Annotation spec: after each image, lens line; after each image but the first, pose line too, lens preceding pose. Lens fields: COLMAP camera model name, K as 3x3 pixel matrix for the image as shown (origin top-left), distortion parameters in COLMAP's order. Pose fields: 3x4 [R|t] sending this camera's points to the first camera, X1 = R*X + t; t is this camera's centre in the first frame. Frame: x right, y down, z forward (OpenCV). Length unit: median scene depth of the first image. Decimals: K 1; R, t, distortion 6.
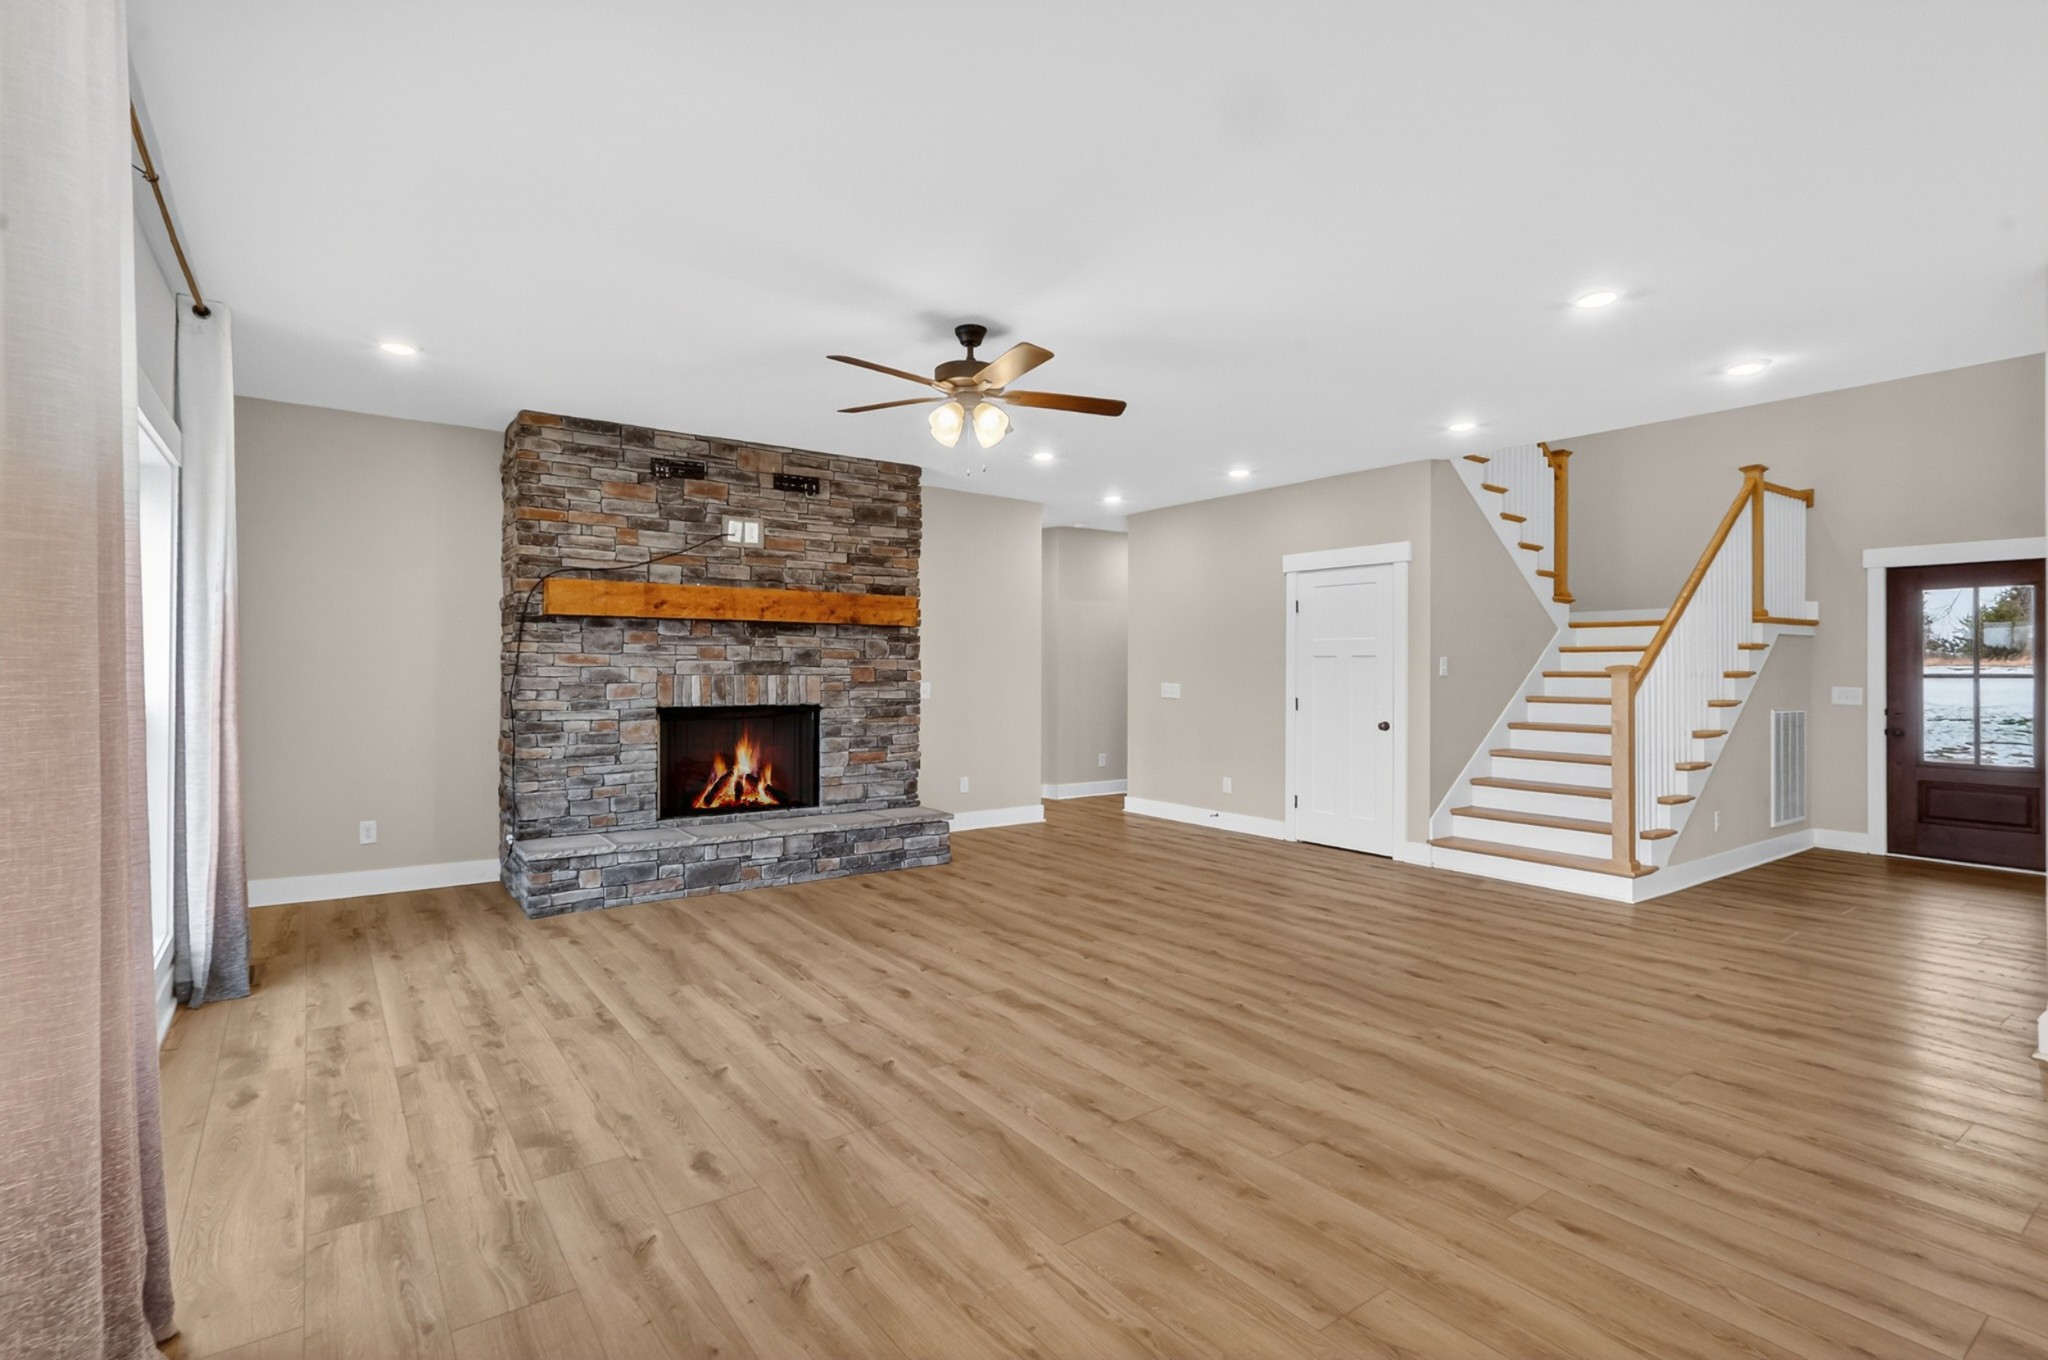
lens RADIAL K [[948.4, 0, 1012.5], [0, 948.4, 666.4], [0, 0, 1]] dist [-0.006804, -0.000090]
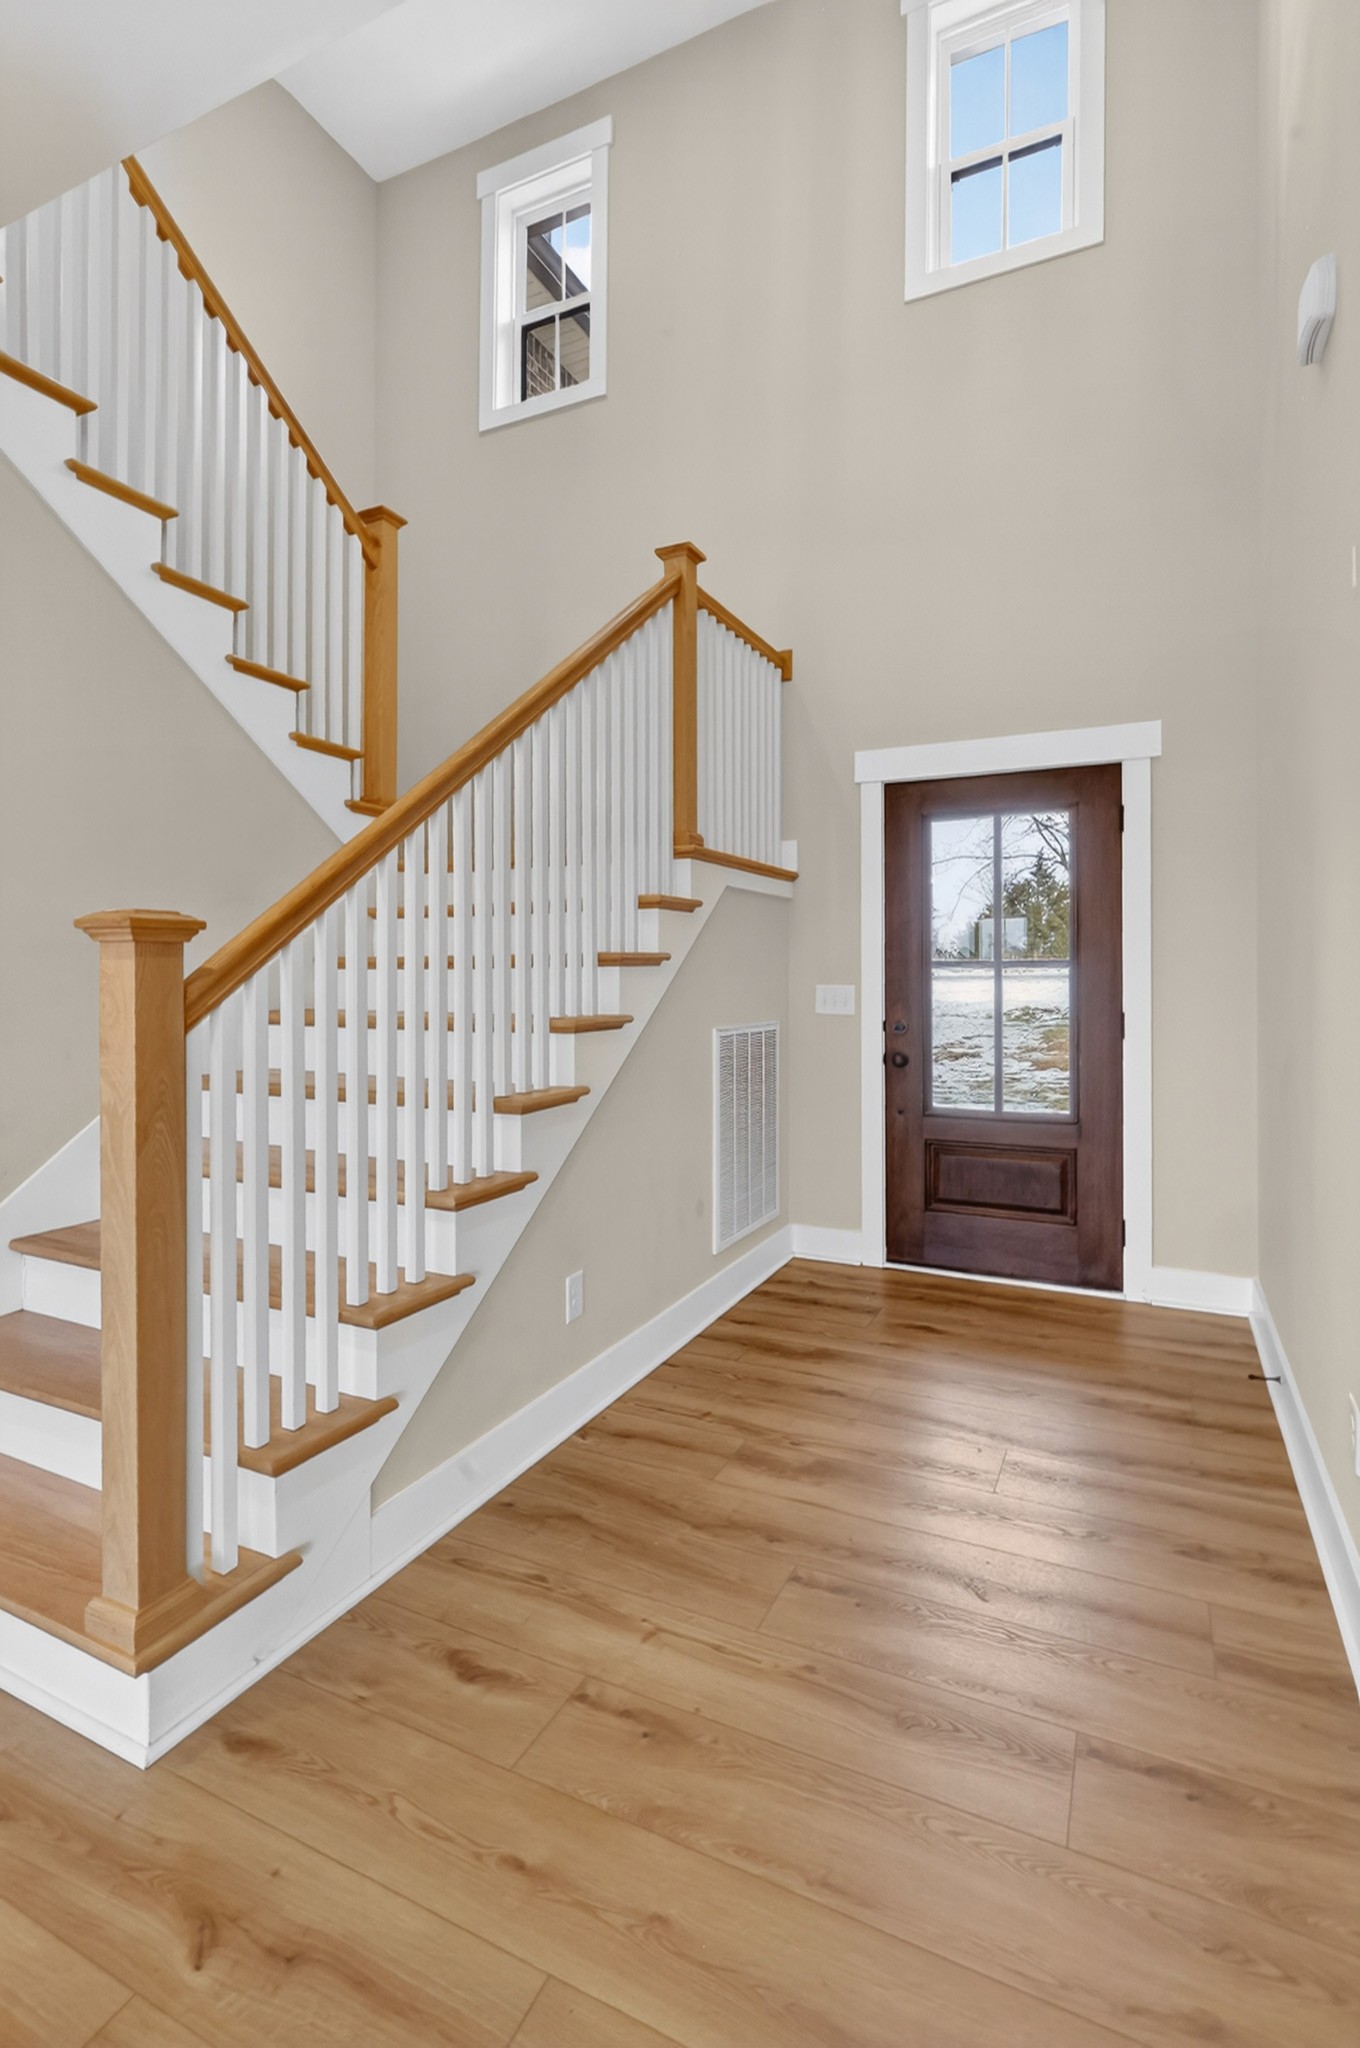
lens RADIAL K [[950.0, 0, 684.2], [0, 950.0, 969.8], [0, 0, 1]] dist [-0.008345, 0.000005]
pose [[0.871802, -0.000284, 0.489859, 0.608219], [0.000861, 0.999999, -0.000954, 0.015386], [-0.489858, 0.001253, 0.871801, 0.627385]]
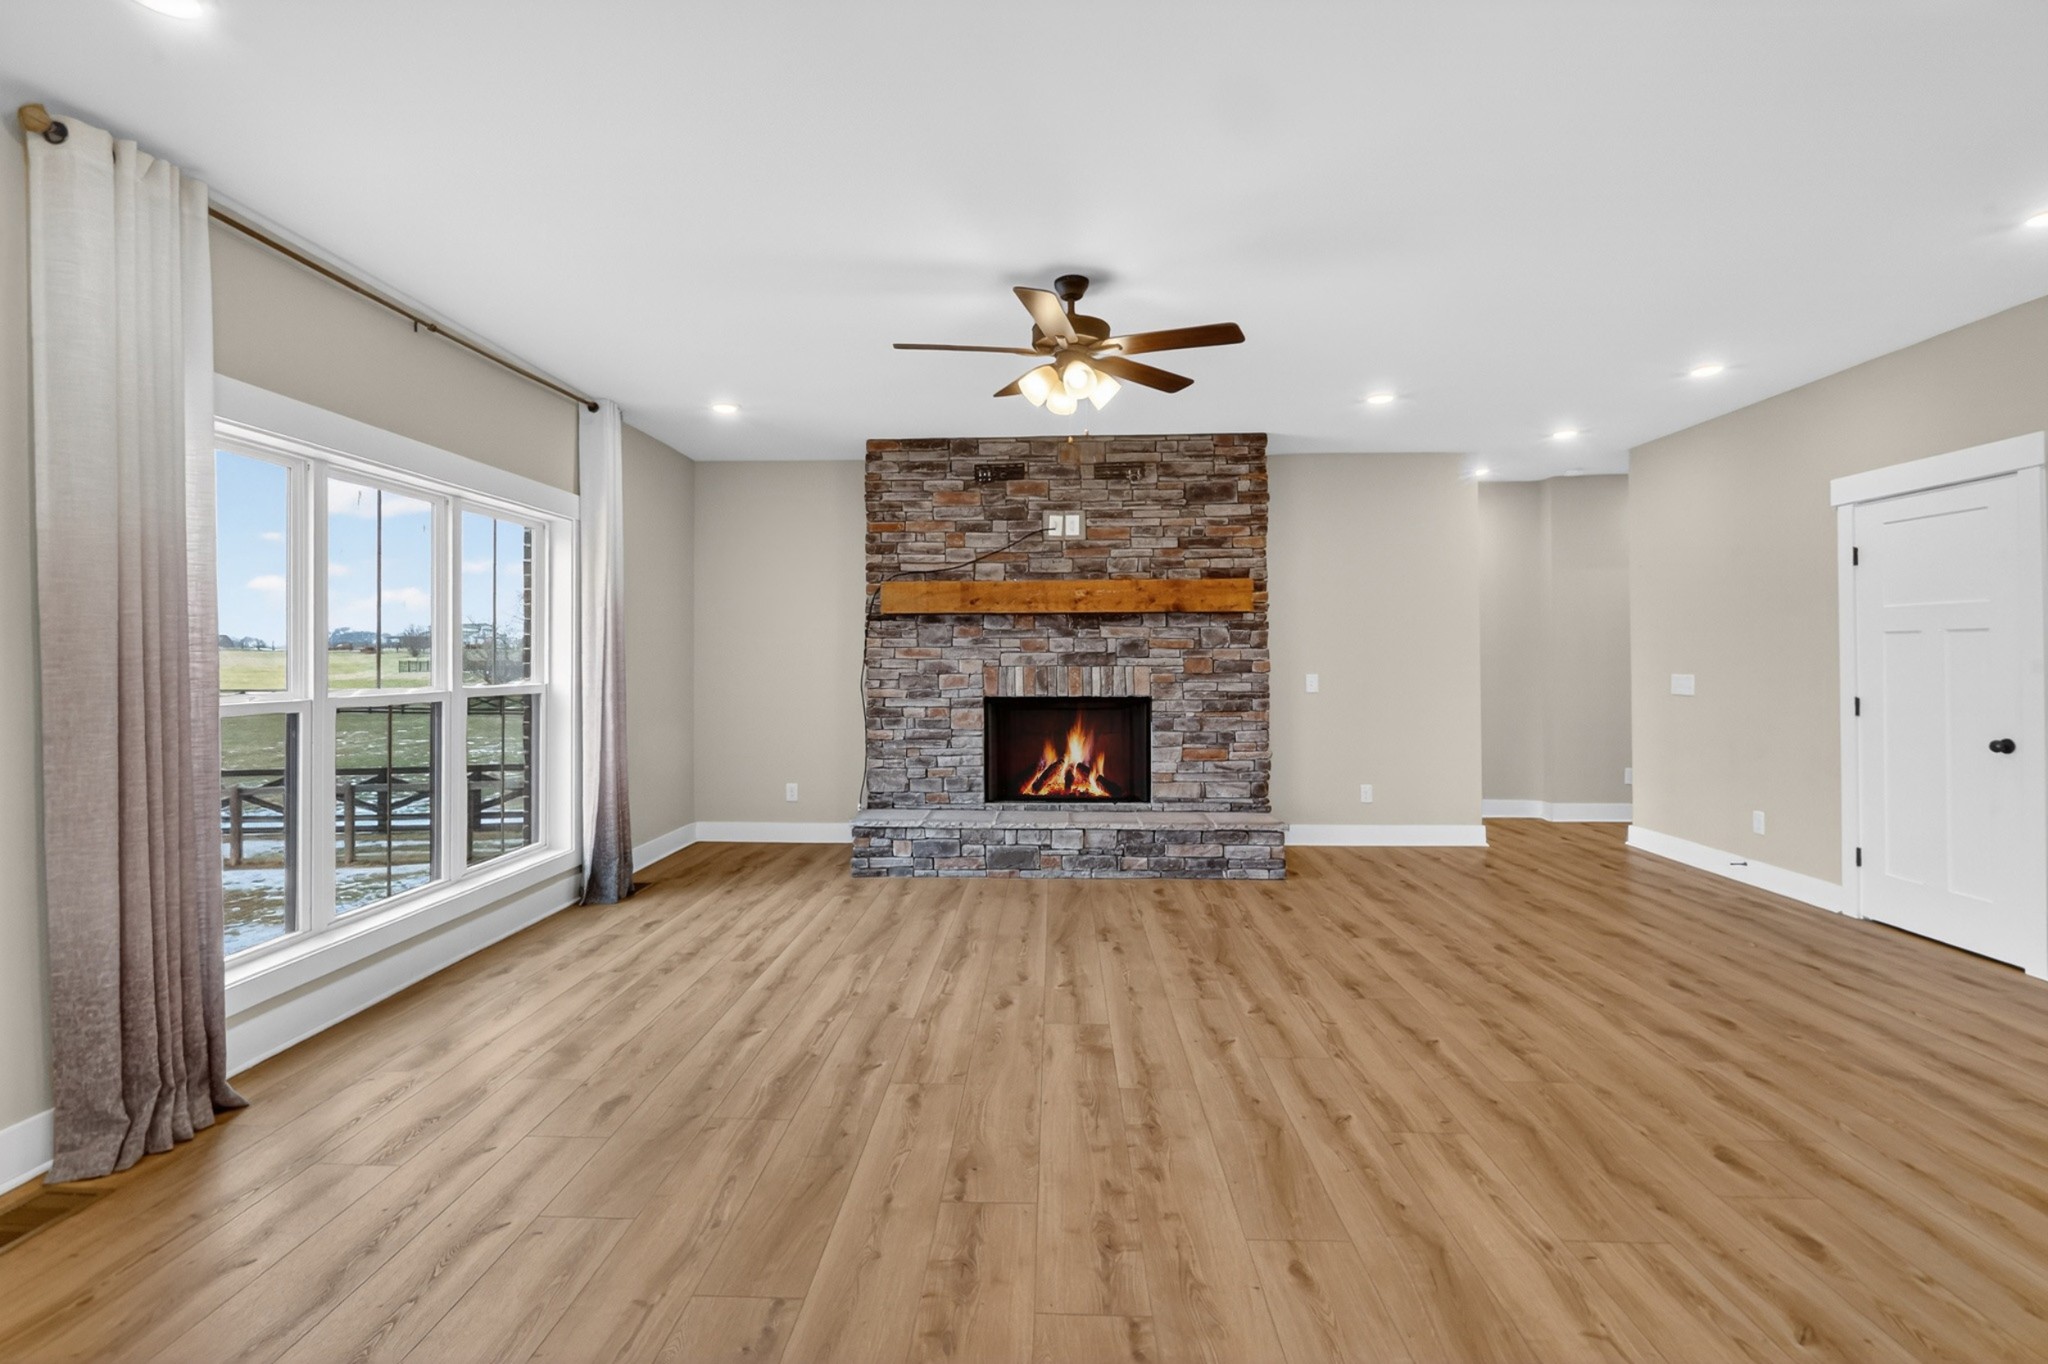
lens RADIAL K [[950.0, 0, 1024.2], [0, 950.0, 652.3], [0, 0, 1]] dist [-0.008345, 0.000005]
pose [[0.791028, -0.013576, -0.611629, 0.301639], [0.008938, 0.999904, -0.010634, 0.004603], [0.611714, 0.002945, 0.791073, 0.168831]]
